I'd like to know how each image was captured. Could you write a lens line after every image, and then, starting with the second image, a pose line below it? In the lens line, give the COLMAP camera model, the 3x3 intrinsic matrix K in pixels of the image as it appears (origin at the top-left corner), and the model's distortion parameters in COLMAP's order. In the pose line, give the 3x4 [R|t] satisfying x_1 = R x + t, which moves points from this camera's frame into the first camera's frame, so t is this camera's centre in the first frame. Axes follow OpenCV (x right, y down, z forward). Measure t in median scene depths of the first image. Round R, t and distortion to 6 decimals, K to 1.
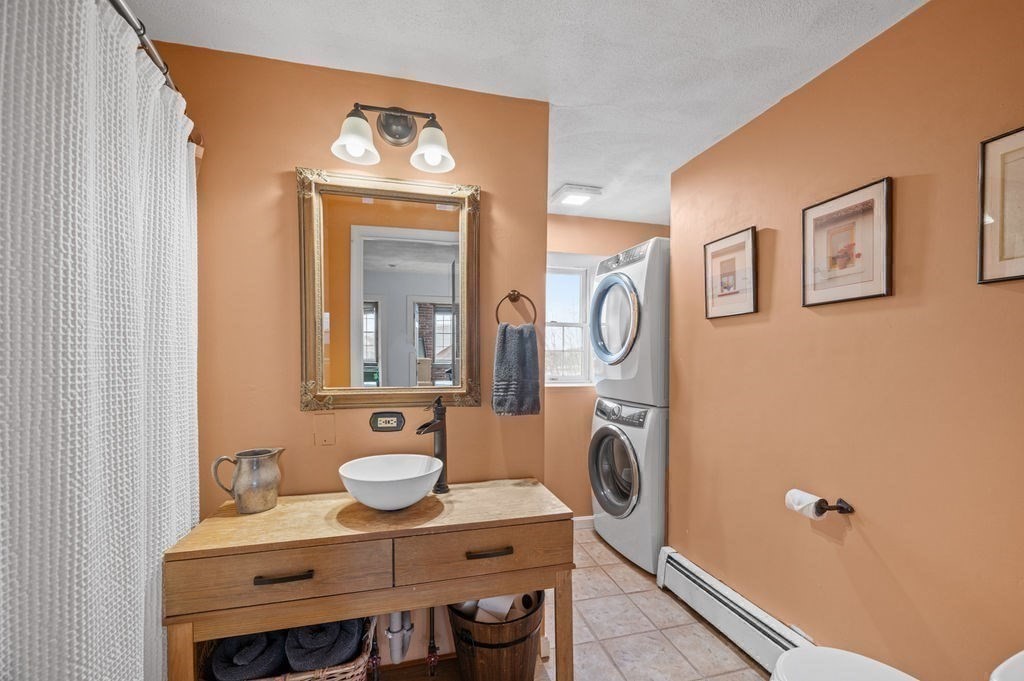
lens RADIAL K [[408.6, 0, 509.8], [0, 408.6, 342.8], [0, 0, 1]] dist [0.001890, 0.000230]
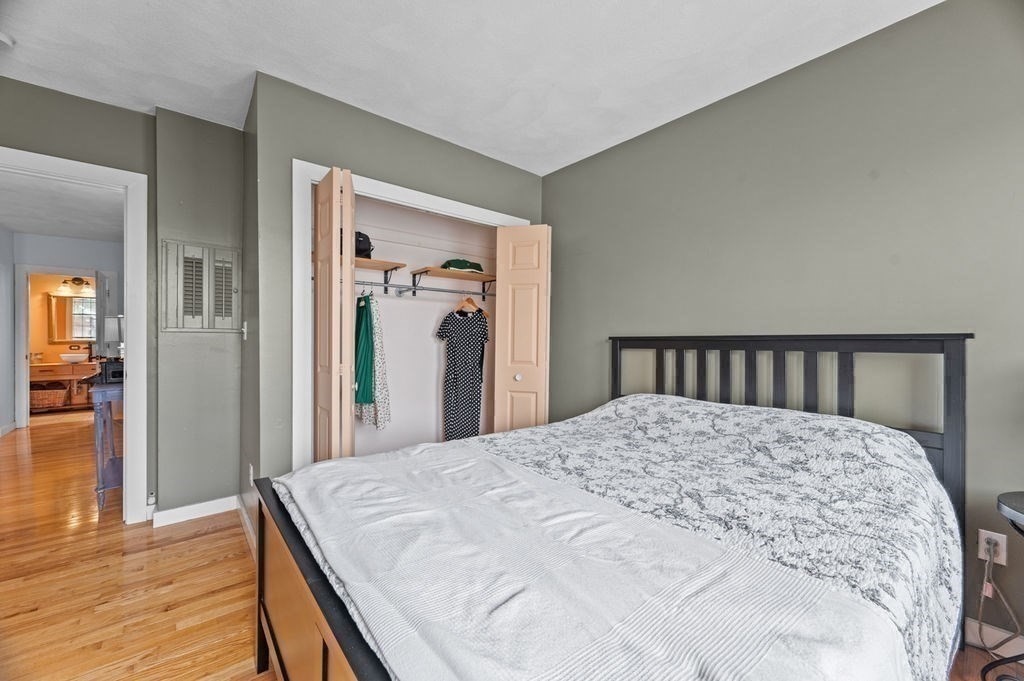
lens RADIAL K [[408.6, 0, 507.4], [0, 408.6, 338.7], [0, 0, 1]] dist [0.001890, 0.000230]
pose [[0.907859, 0.001019, 0.419275, 2.254133], [-0.002979, 0.999987, 0.004020, 0.069160], [-0.419265, -0.004898, 0.907851, -5.369860]]
